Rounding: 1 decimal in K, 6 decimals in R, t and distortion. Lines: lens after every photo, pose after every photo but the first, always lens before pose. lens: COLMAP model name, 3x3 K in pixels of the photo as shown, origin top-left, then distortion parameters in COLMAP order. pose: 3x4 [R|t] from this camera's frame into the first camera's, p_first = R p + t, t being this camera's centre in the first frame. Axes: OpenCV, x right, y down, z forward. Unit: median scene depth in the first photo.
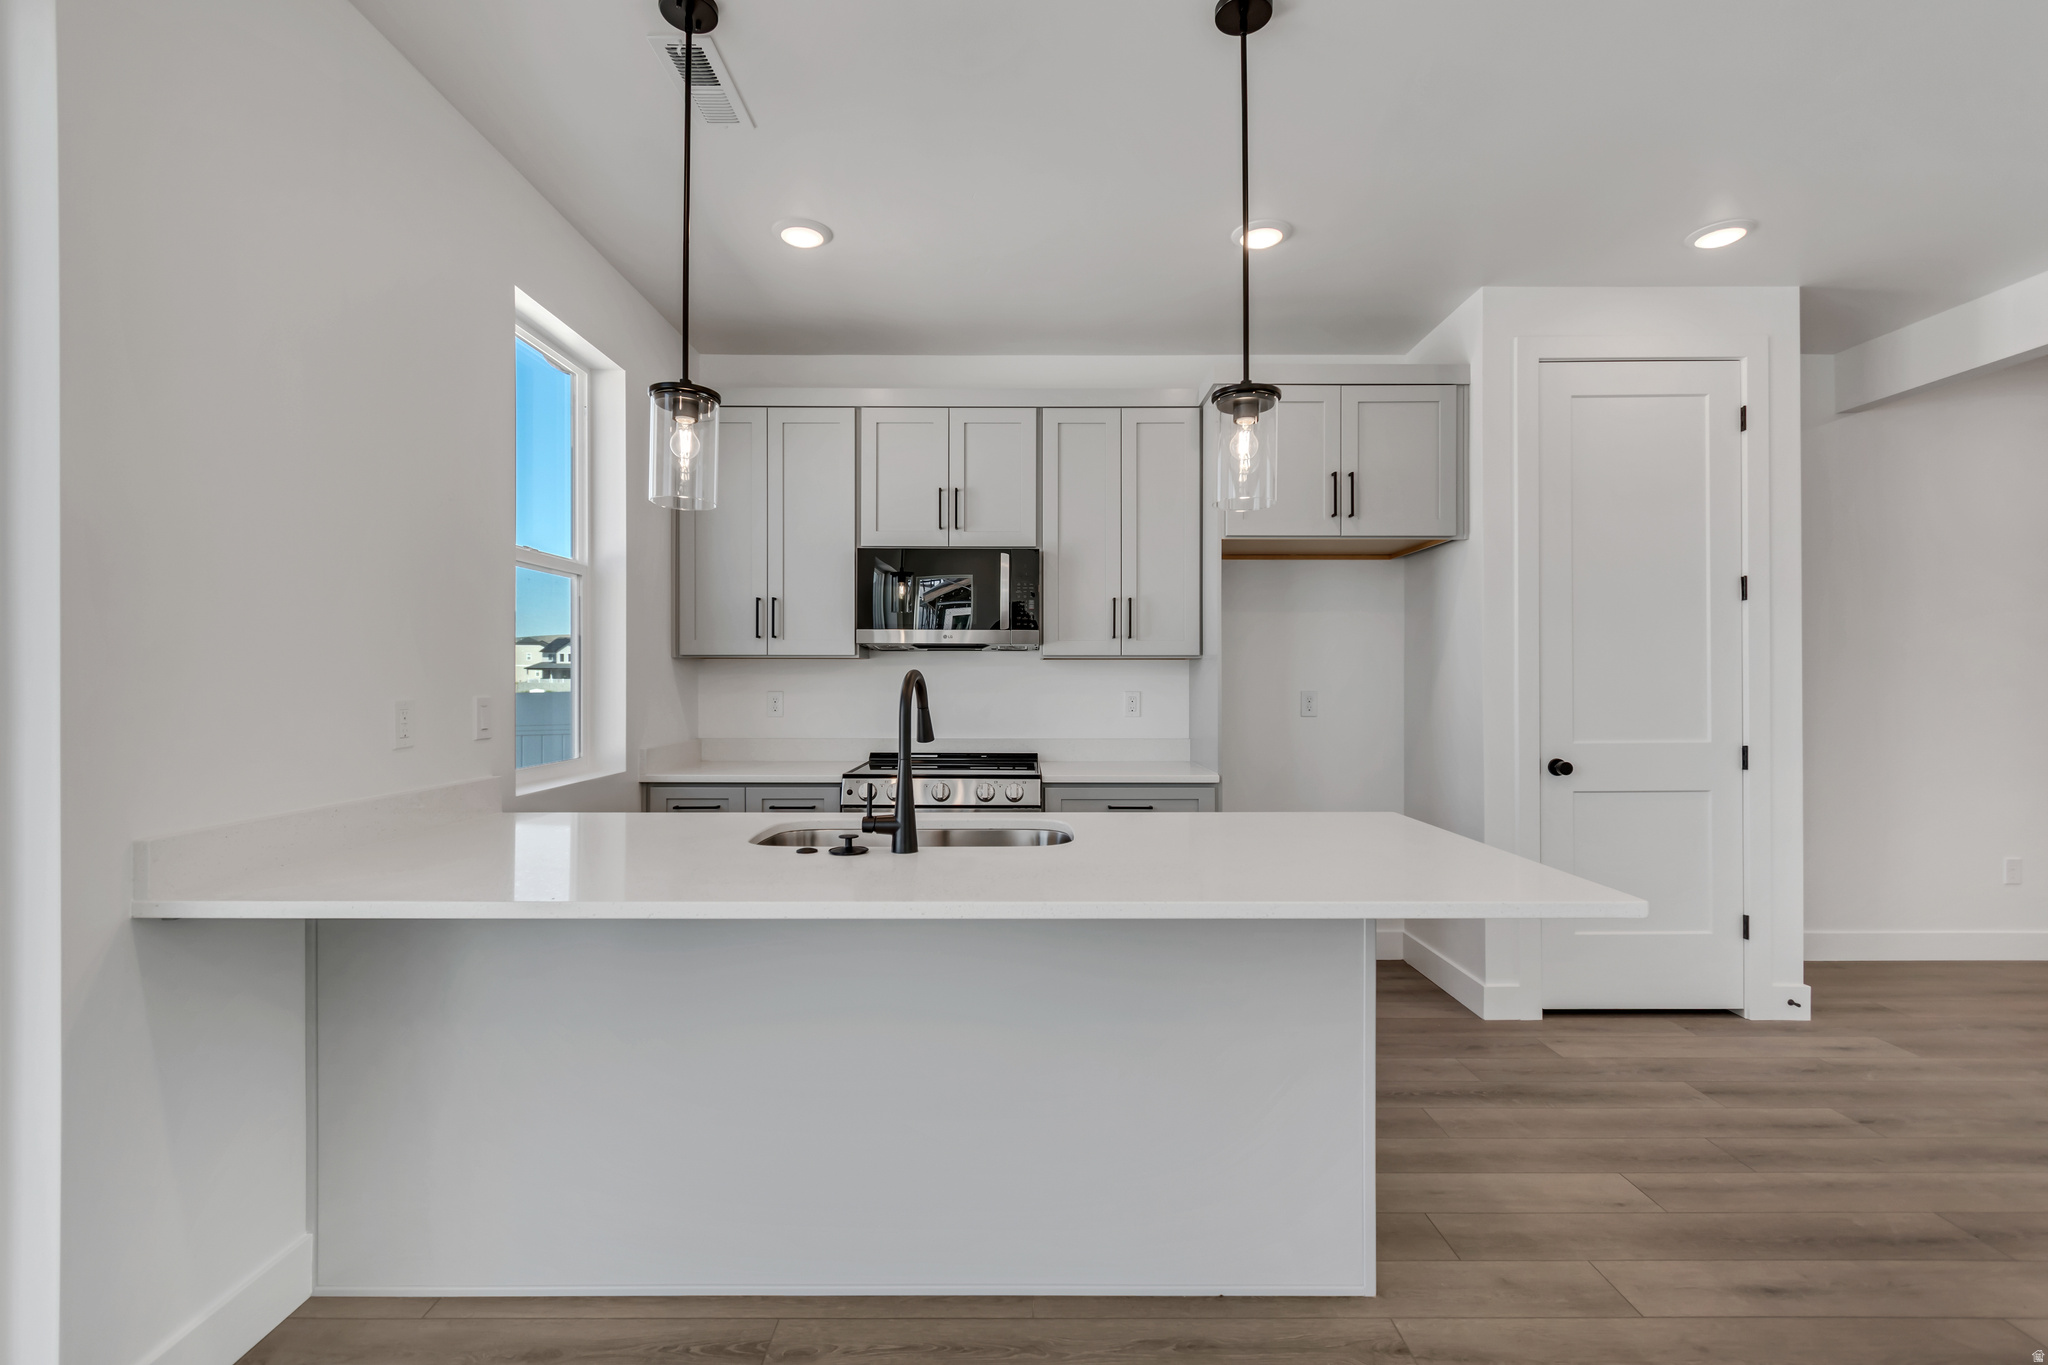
lens RADIAL K [[913.1, 0, 1018.8], [0, 913.1, 684.8], [0, 0, 1]] dist [0.001720, 0.000092]
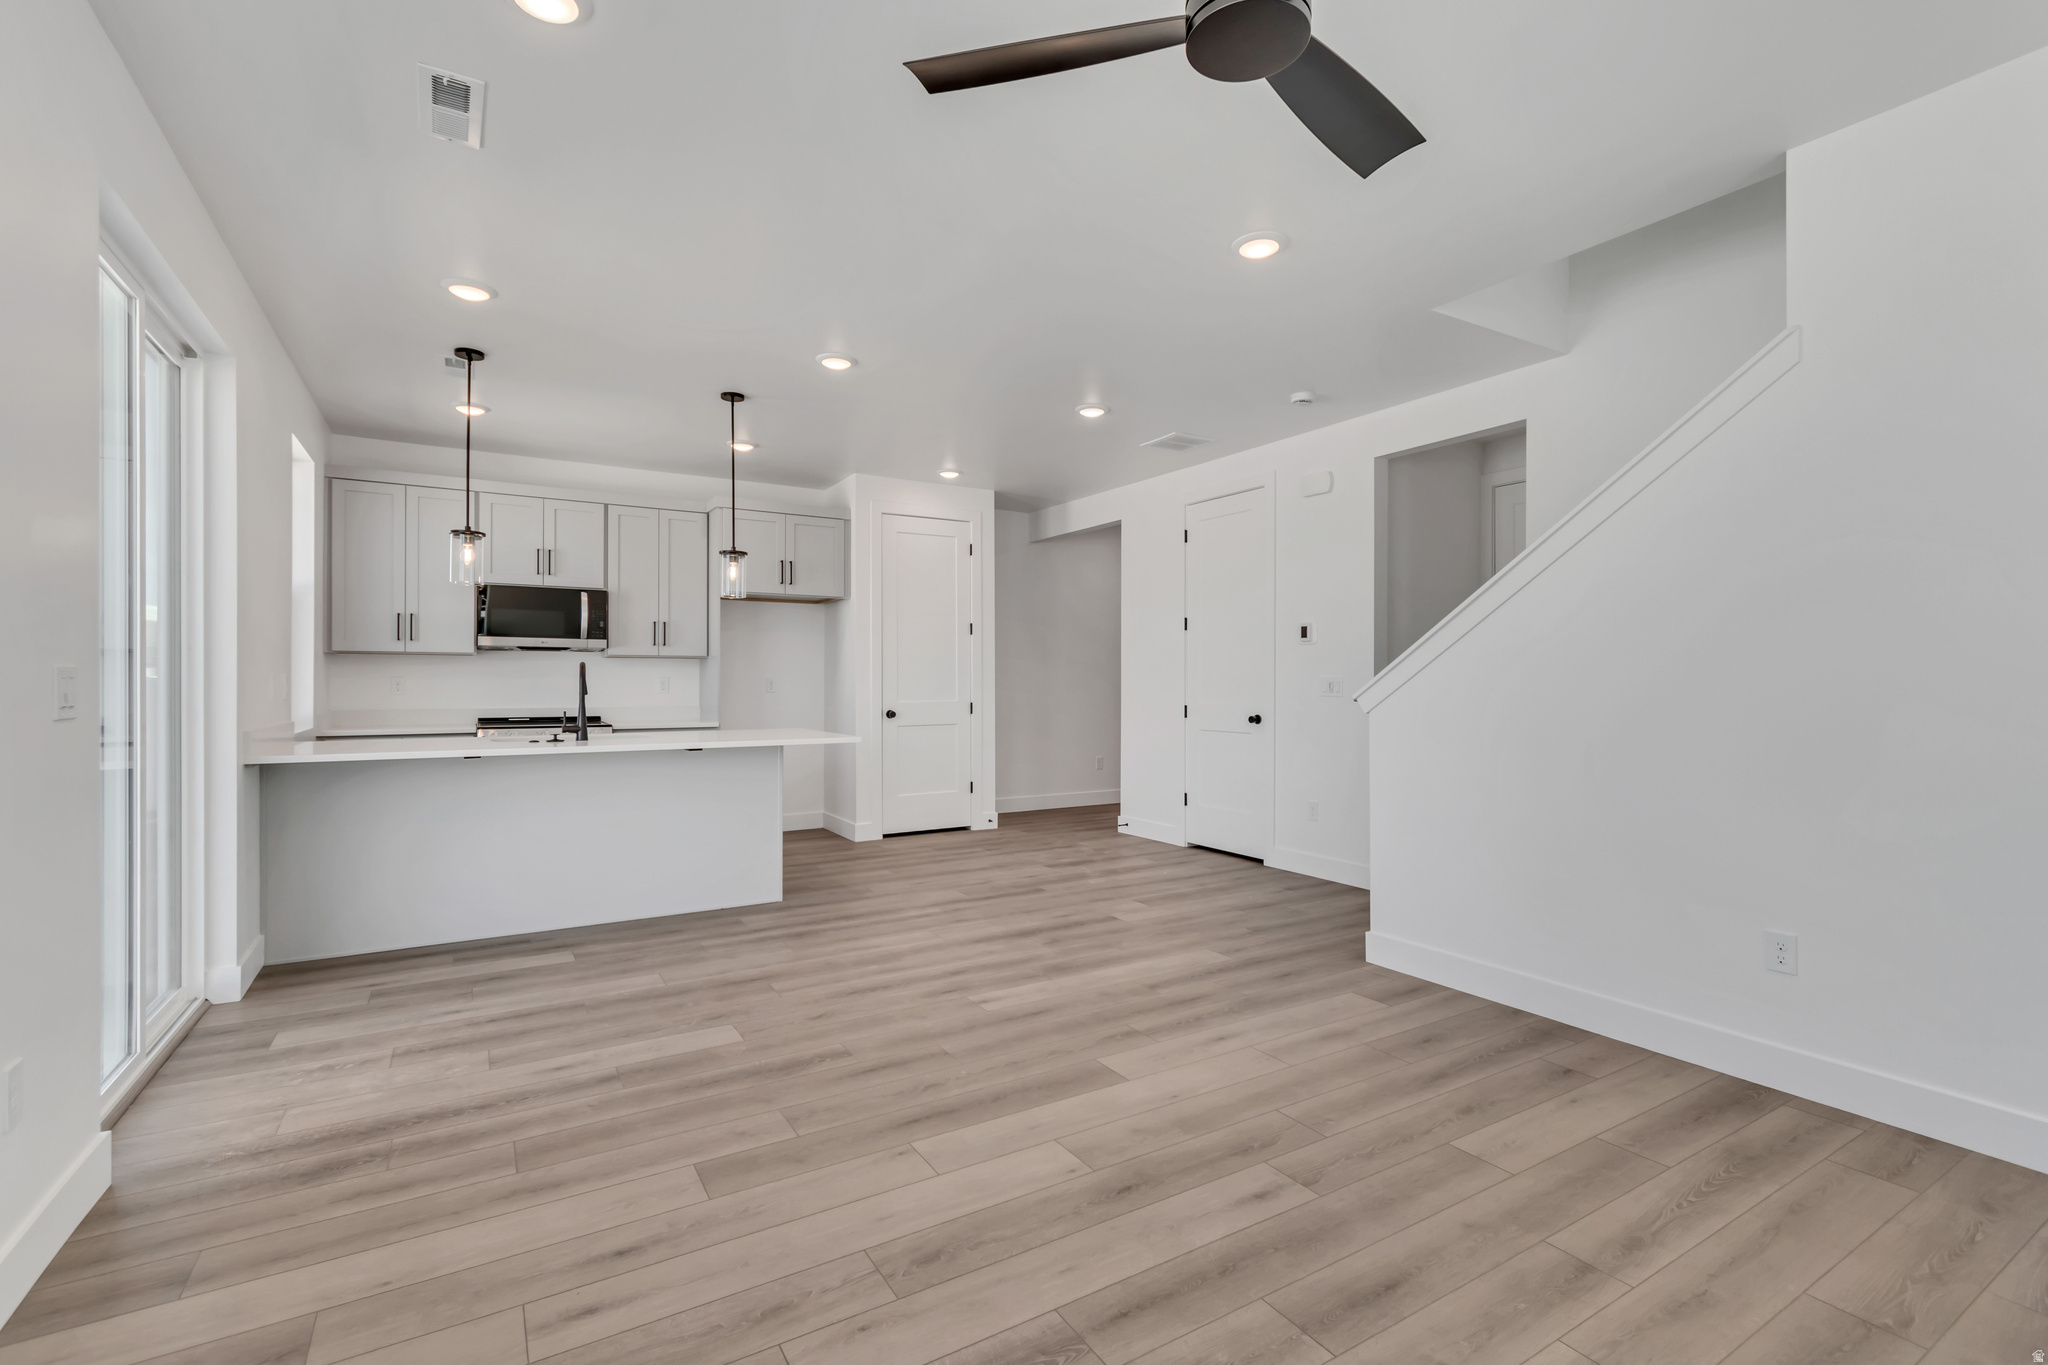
lens RADIAL K [[913.1, 0, 1027.0], [0, 913.1, 682.8], [0, 0, 1]] dist [0.001720, 0.000092]
pose [[0.851284, 0.000893, 0.524704, -0.209471], [-0.000010, 0.999999, -0.001686, 0.022318], [-0.524705, 0.001430, 0.851283, -0.857347]]
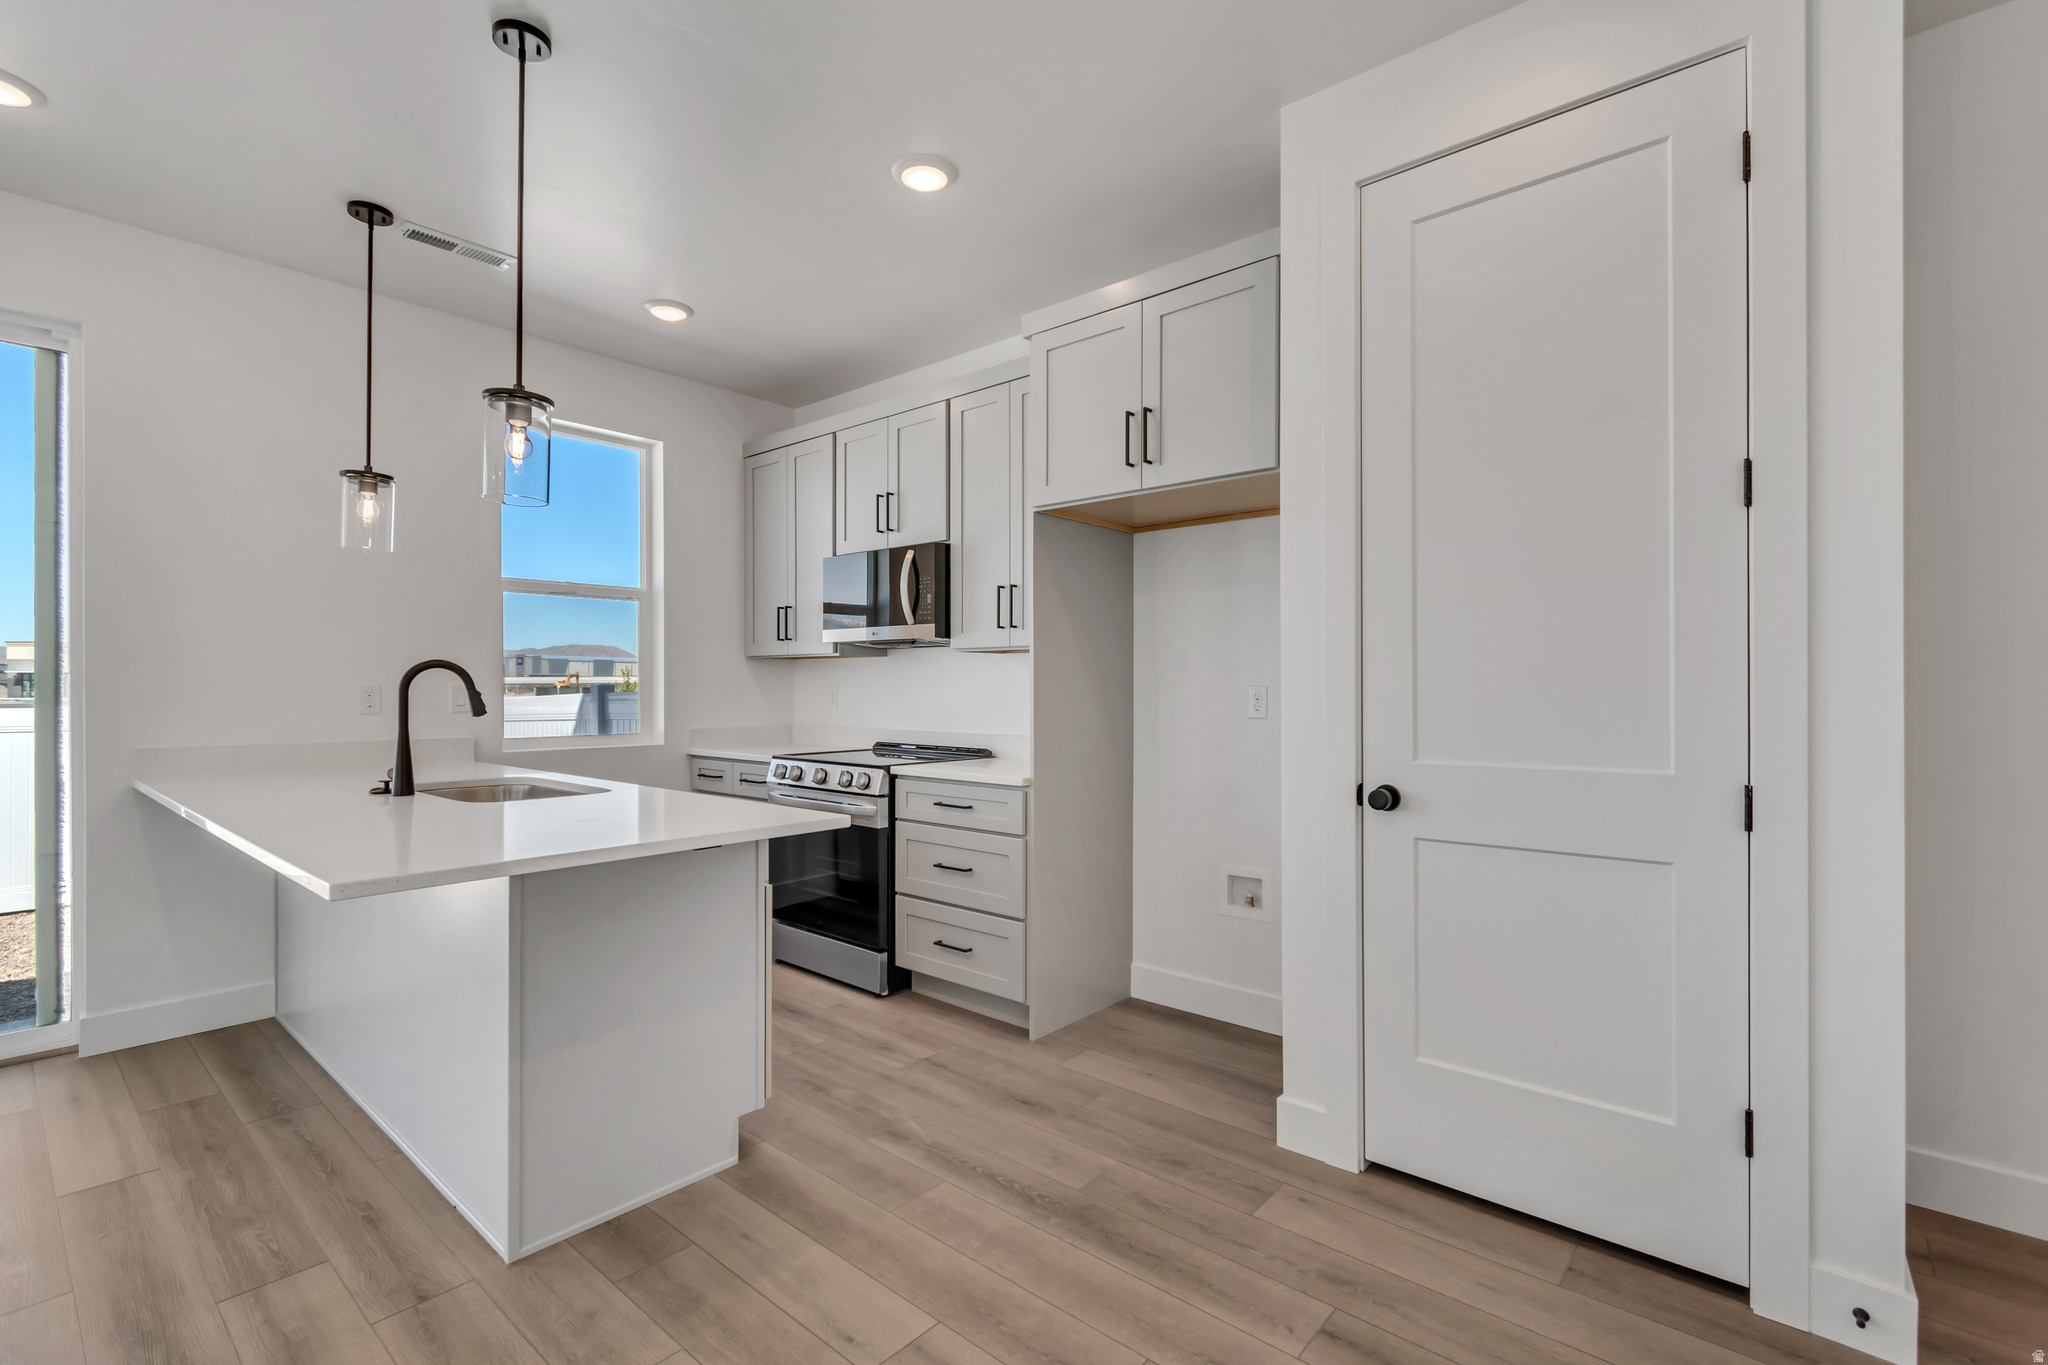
lens RADIAL K [[913.1, 0, 1018.4], [0, 913.1, 695.8], [0, 0, 1]] dist [0.001720, 0.000092]
pose [[0.756272, 0.007532, -0.654215, 0.787987], [-0.004356, 0.999970, 0.006478, 0.012817], [0.654243, -0.002049, 0.756281, 0.318703]]
